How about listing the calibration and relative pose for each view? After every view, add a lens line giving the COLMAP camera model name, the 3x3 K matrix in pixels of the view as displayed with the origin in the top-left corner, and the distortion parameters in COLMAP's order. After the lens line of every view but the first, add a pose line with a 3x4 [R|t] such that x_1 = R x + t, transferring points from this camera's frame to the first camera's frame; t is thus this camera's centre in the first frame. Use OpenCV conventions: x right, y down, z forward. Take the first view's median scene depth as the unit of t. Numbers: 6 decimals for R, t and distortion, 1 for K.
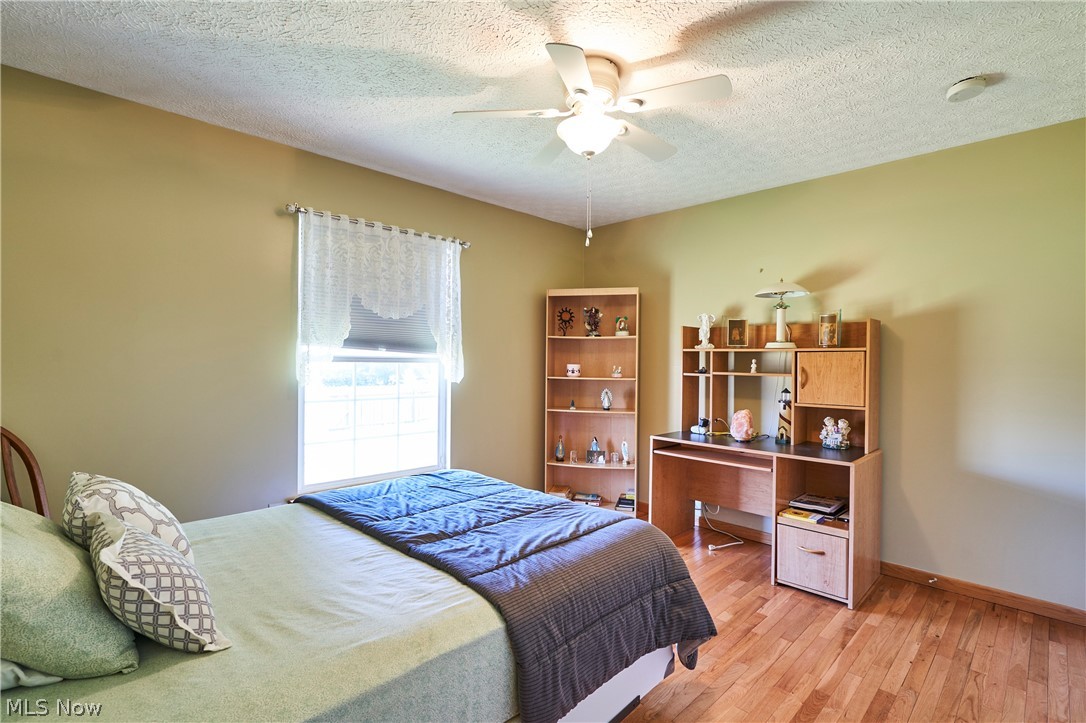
lens RADIAL K [[506.9, 0, 544.0], [0, 506.9, 364.5], [0, 0, 1]] dist [0.002570, 0.000762]
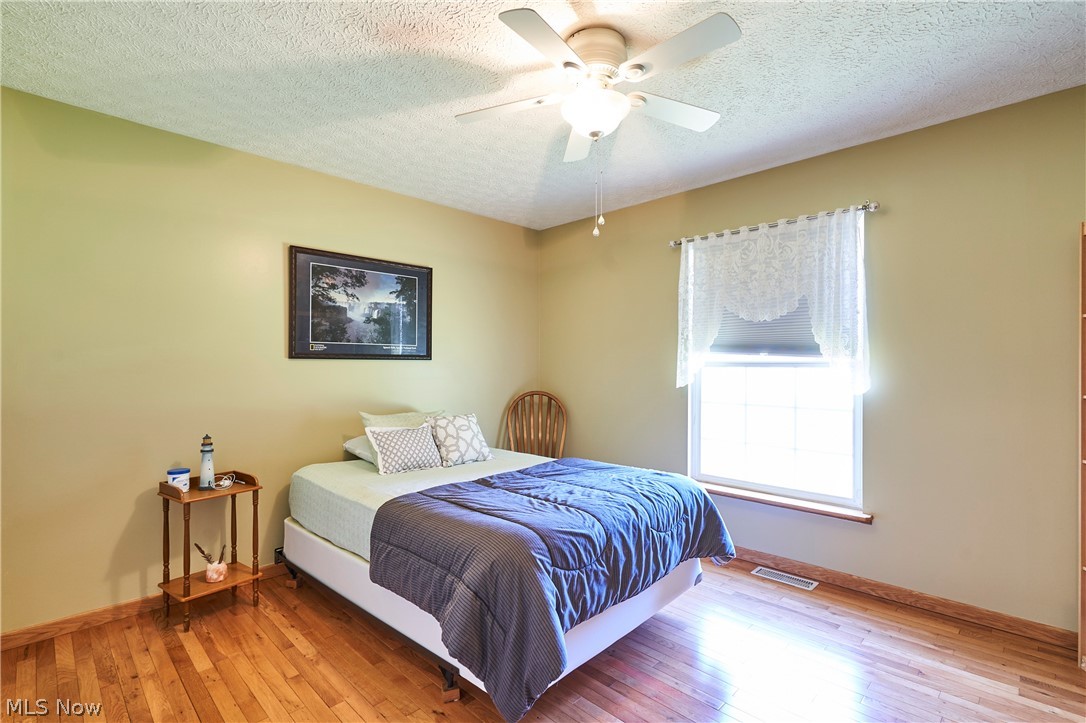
lens RADIAL K [[506.9, 0, 544.0], [0, 506.9, 364.5], [0, 0, 1]] dist [0.002570, 0.000762]
pose [[0.007386, -0.010362, -0.999919, 0.775105], [-0.010252, 0.999893, -0.010437, 0.005465], [0.999920, 0.010328, 0.007279, 0.705497]]
